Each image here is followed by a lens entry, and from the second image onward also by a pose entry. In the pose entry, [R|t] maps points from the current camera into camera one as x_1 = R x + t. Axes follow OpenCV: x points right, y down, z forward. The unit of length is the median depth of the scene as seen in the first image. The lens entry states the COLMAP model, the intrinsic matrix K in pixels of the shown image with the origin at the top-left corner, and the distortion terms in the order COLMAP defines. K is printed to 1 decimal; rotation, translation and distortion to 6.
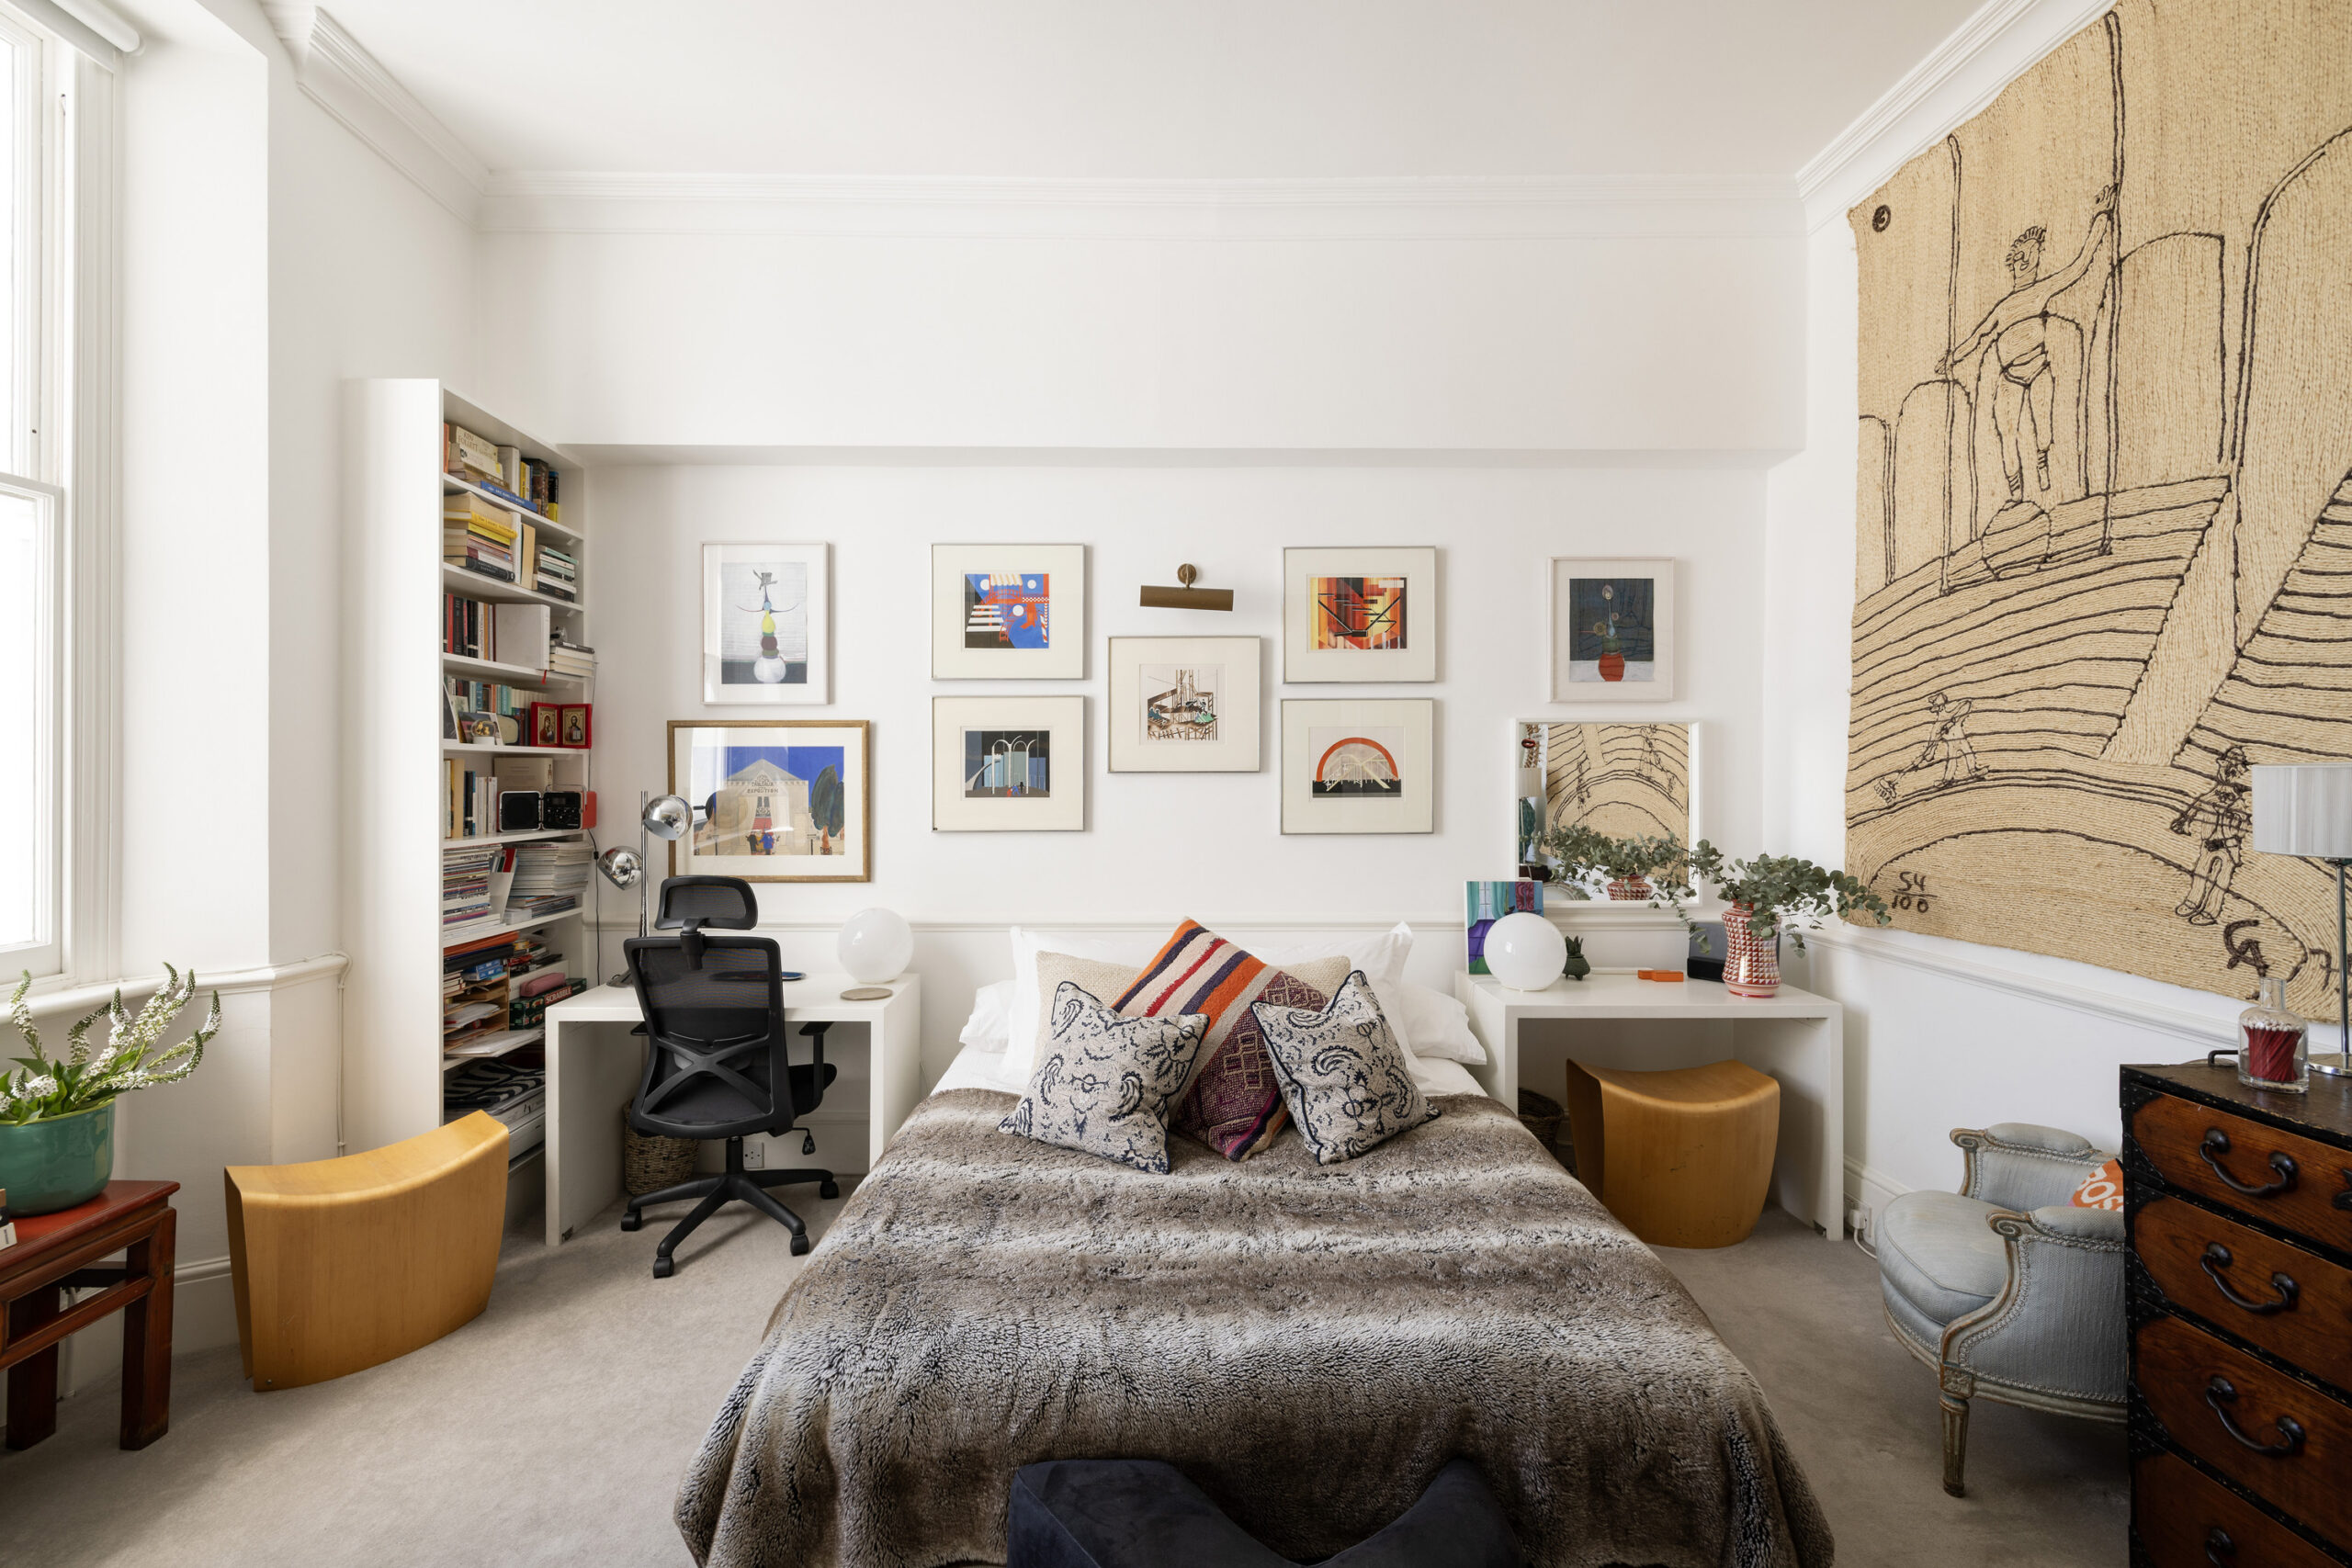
lens RADIAL K [[1029.8, 0, 1167.6], [0, 1029.8, 767.9], [0, 0, 1]] dist [0.004523, 0.000339]
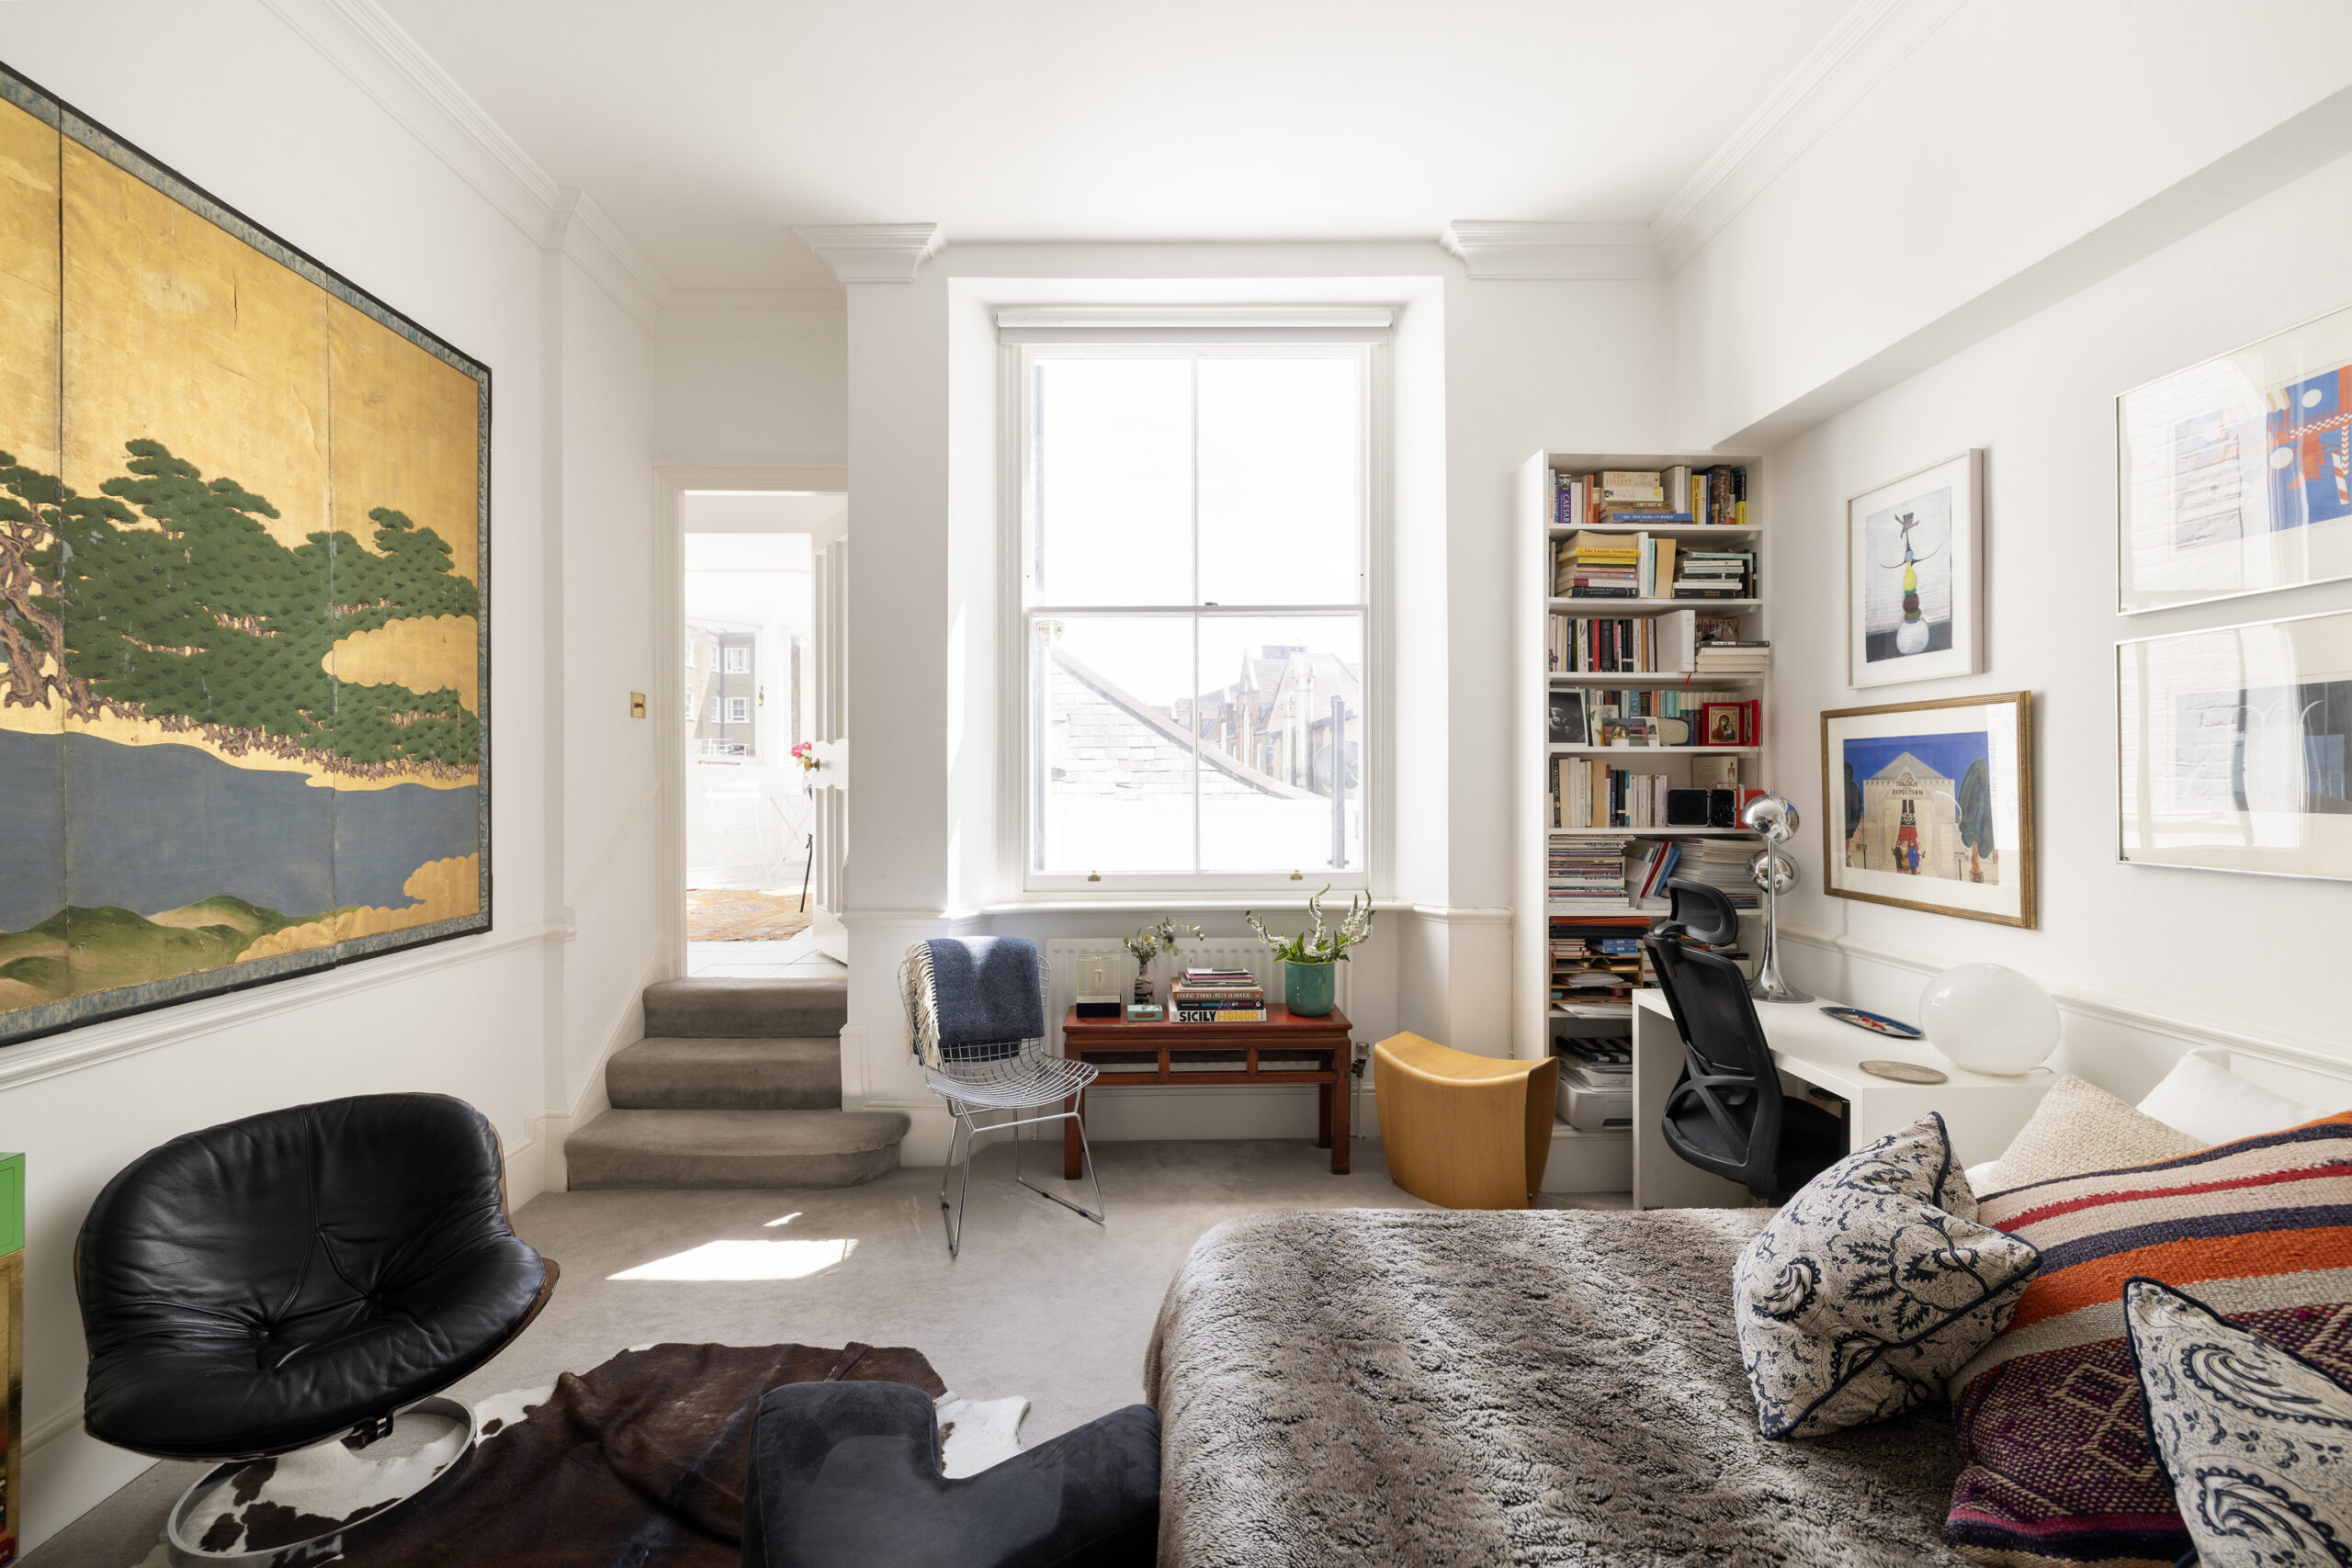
lens RADIAL K [[1029.8, 0, 1169.8], [0, 1029.8, 780.1], [0, 0, 1]] dist [0.004523, 0.000339]
pose [[-0.015197, 0.002294, -0.999882, 0.430300], [0.006920, 0.999974, 0.002189, 0.007748], [0.999861, -0.006886, -0.015212, 0.477075]]
